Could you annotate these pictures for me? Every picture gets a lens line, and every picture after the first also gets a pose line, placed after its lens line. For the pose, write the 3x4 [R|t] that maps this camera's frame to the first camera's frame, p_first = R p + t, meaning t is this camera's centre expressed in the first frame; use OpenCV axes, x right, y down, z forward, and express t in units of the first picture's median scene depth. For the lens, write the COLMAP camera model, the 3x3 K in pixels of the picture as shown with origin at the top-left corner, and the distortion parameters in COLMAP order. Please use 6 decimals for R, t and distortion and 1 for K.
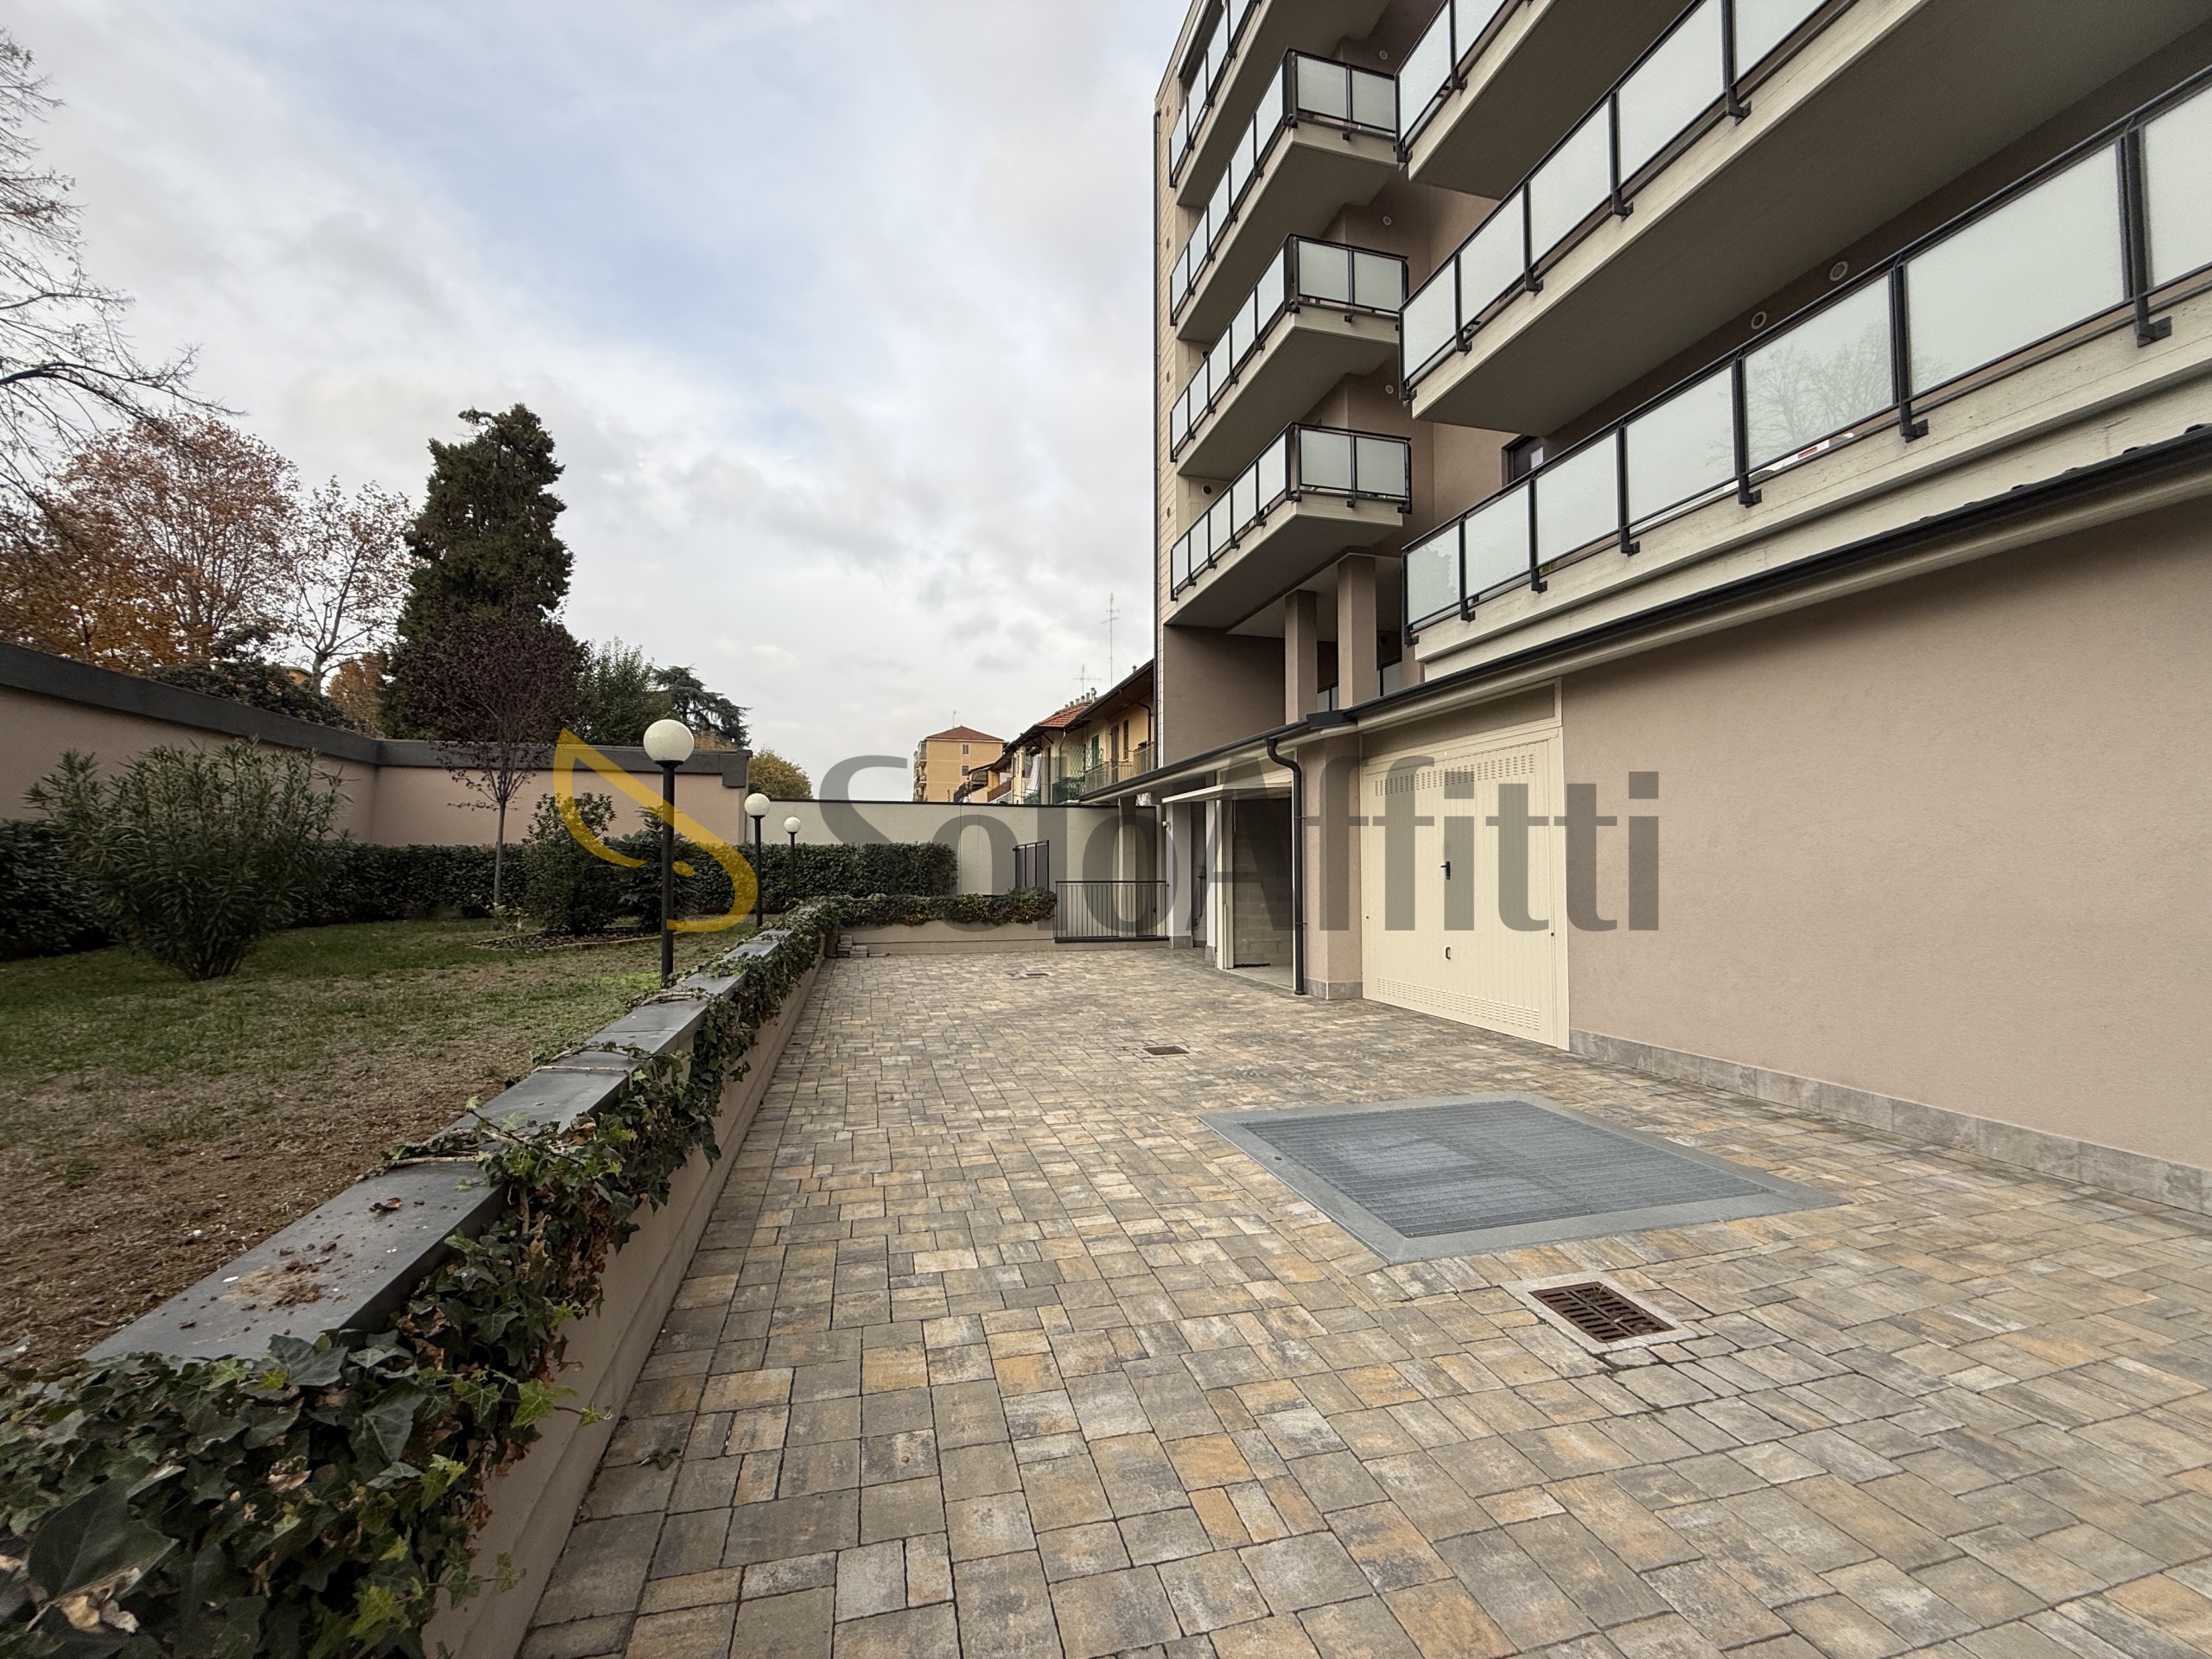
lens RADIAL K [[879.6, 0, 1097.0], [0, 879.6, 829.8], [0, 0, 1]] dist [-0.000302, 0.000080]
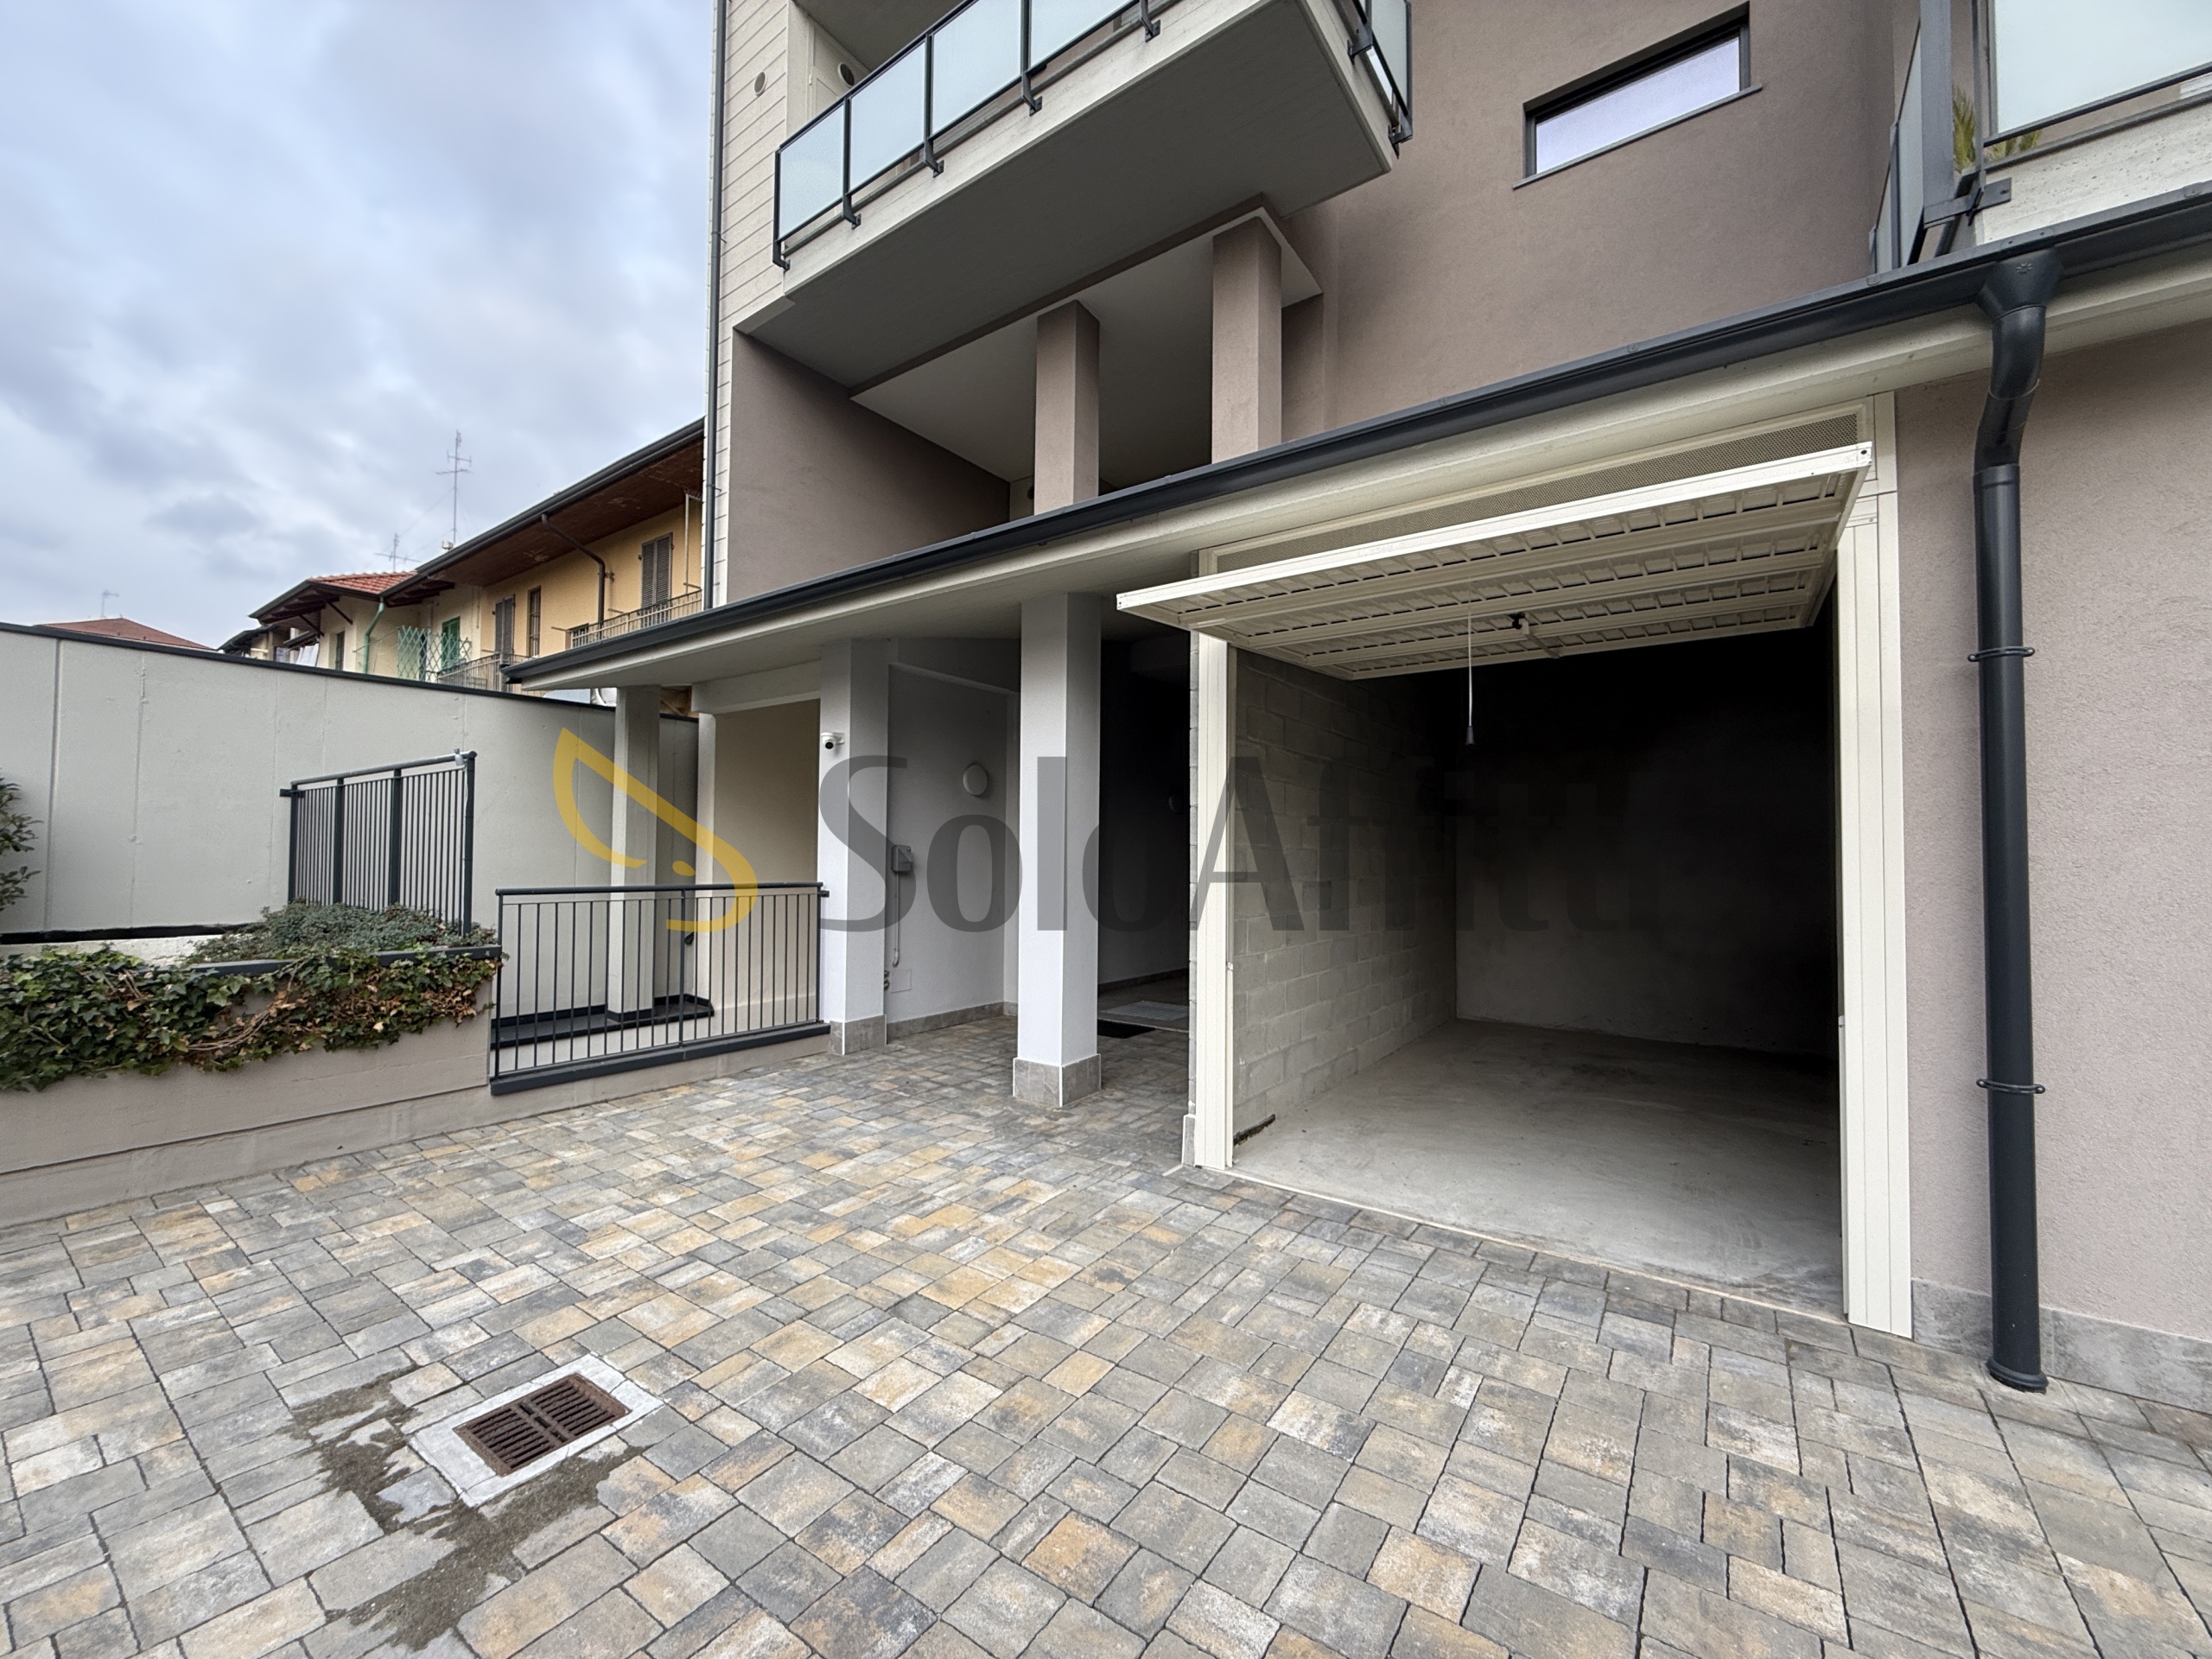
lens RADIAL K [[879.6, 0, 1097.0], [0, 879.6, 829.8], [0, 0, 1]] dist [-0.000302, 0.000080]
pose [[0.774376, 0.024946, 0.632234, -0.234125], [-0.037018, 0.999297, 0.005911, 0.082805], [-0.631642, -0.027982, 0.774755, 1.881190]]
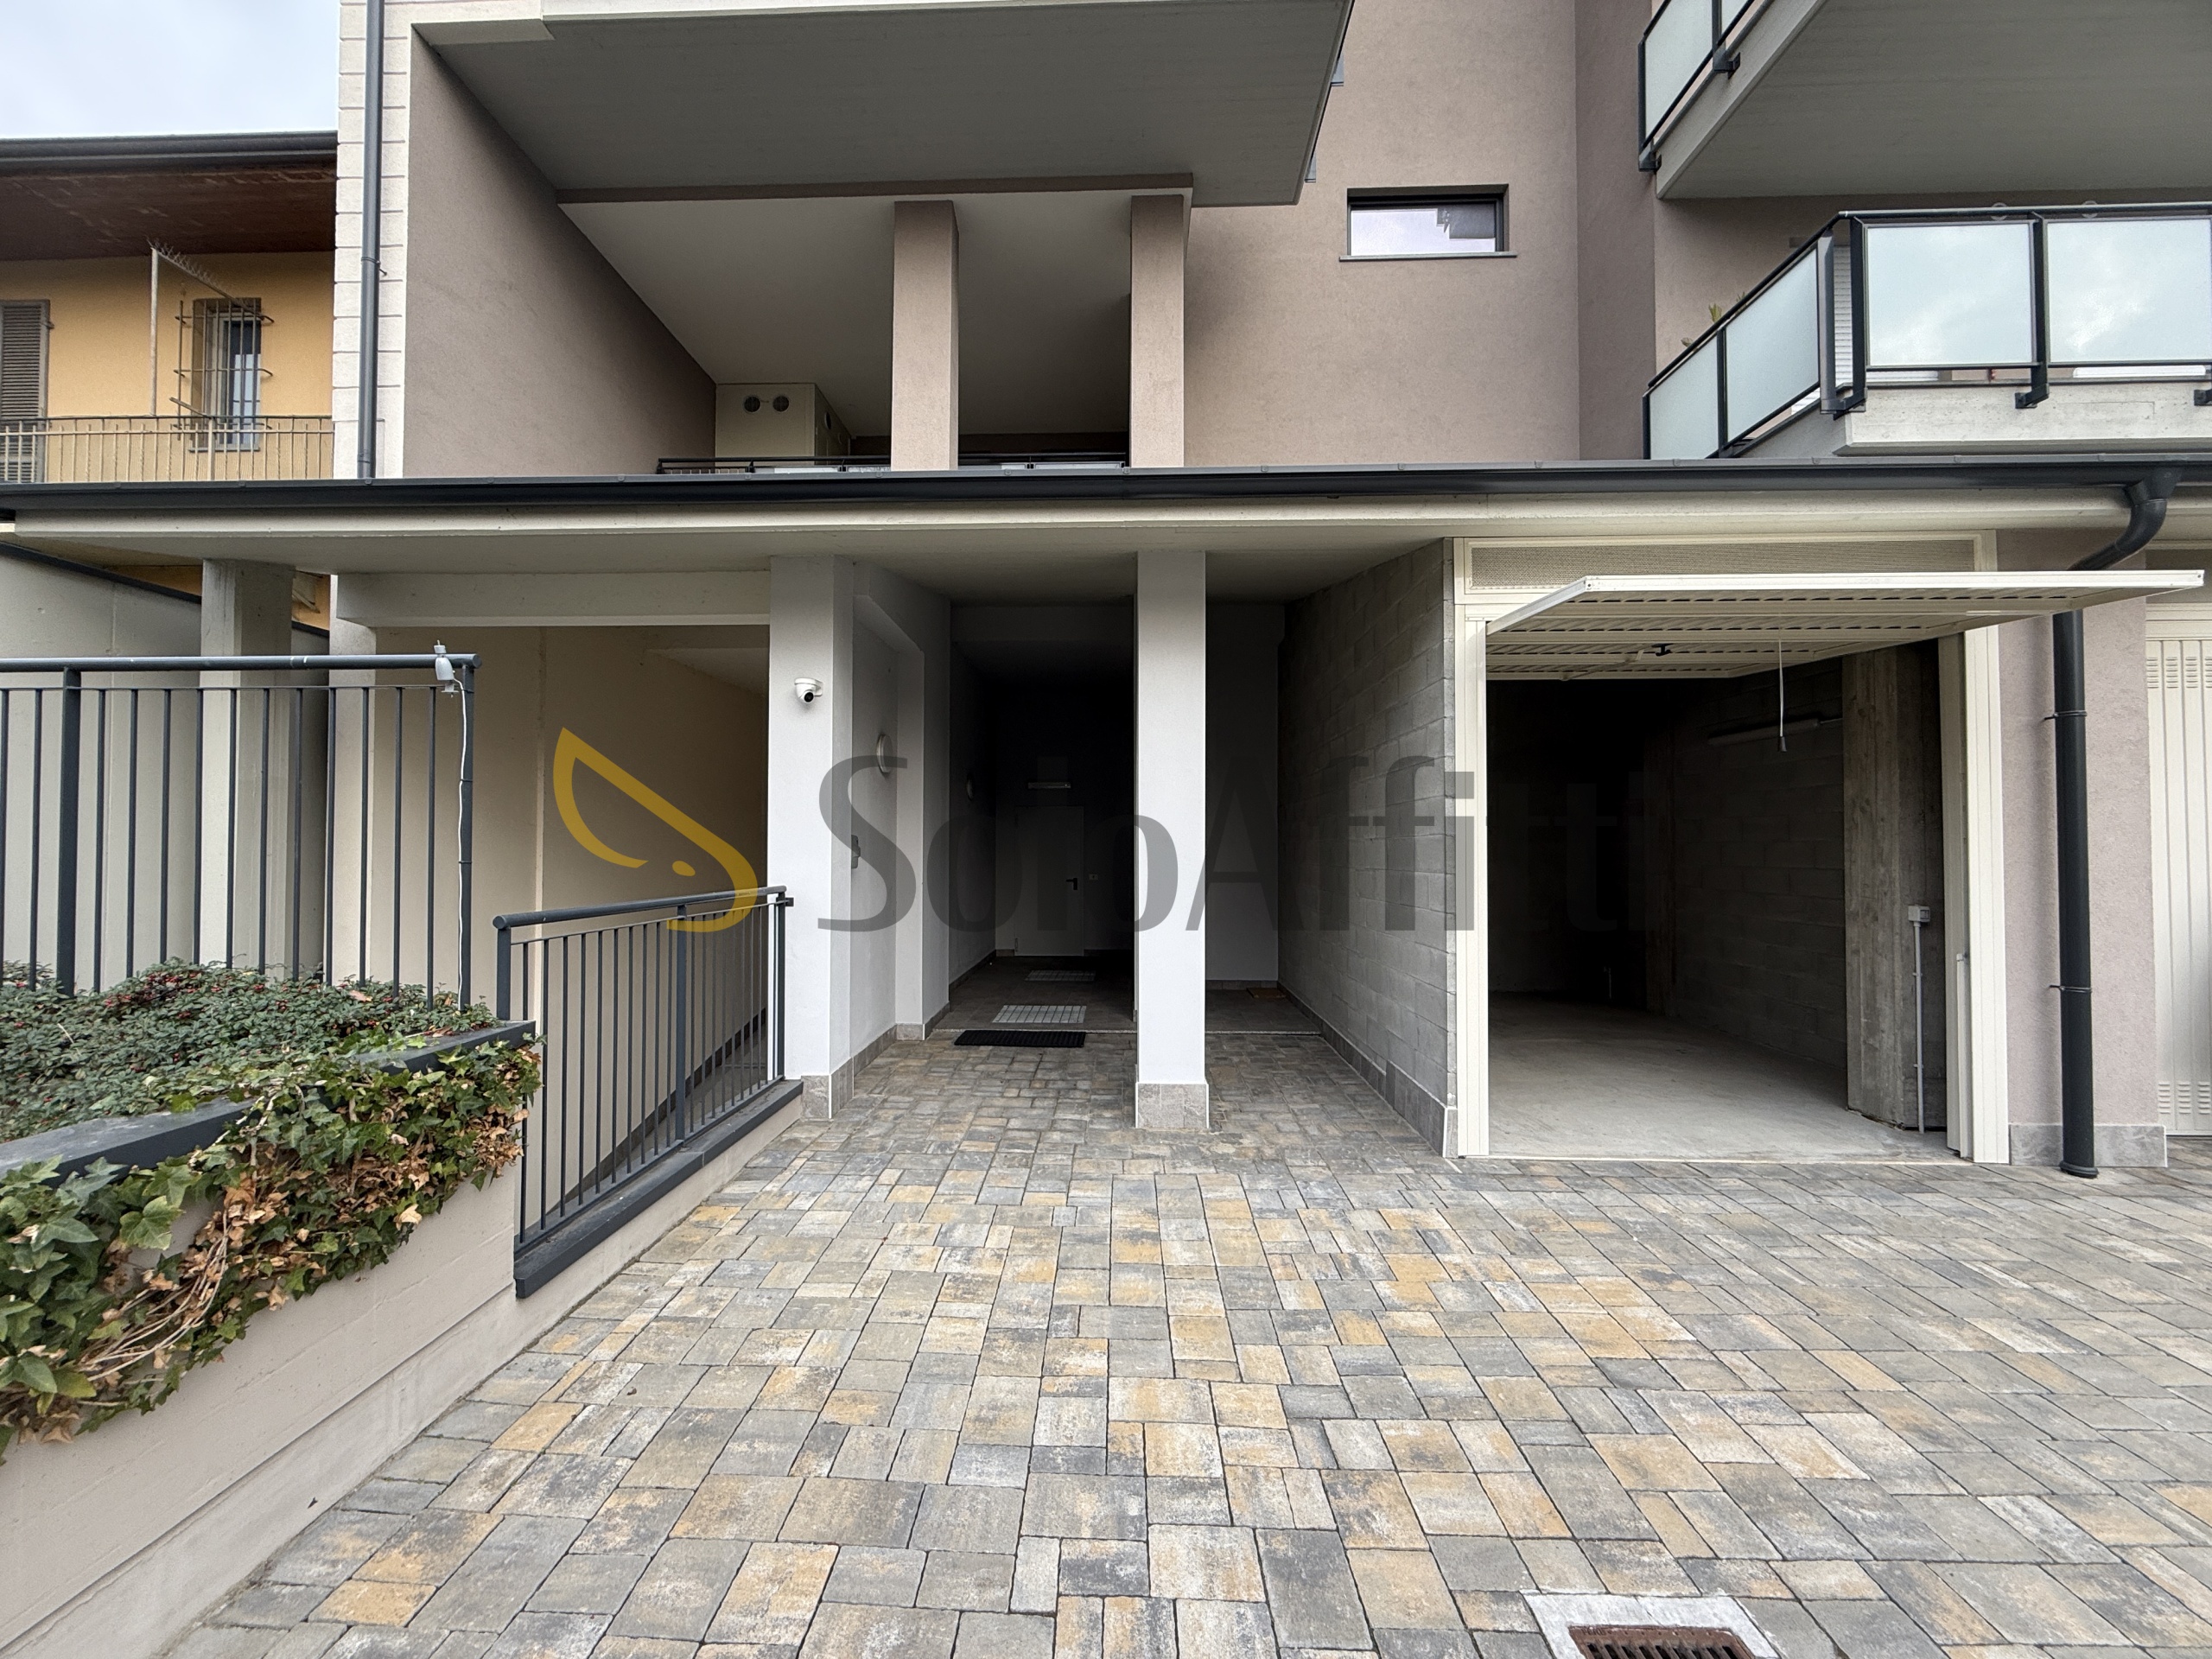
lens RADIAL K [[879.6, 0, 1097.0], [0, 879.6, 829.8], [0, 0, 1]] dist [-0.000302, 0.000080]
pose [[0.289675, 0.018941, 0.956938, -0.511025], [-0.045232, 0.998958, -0.006081, 0.112193], [-0.956056, -0.041523, 0.290230, 2.520414]]
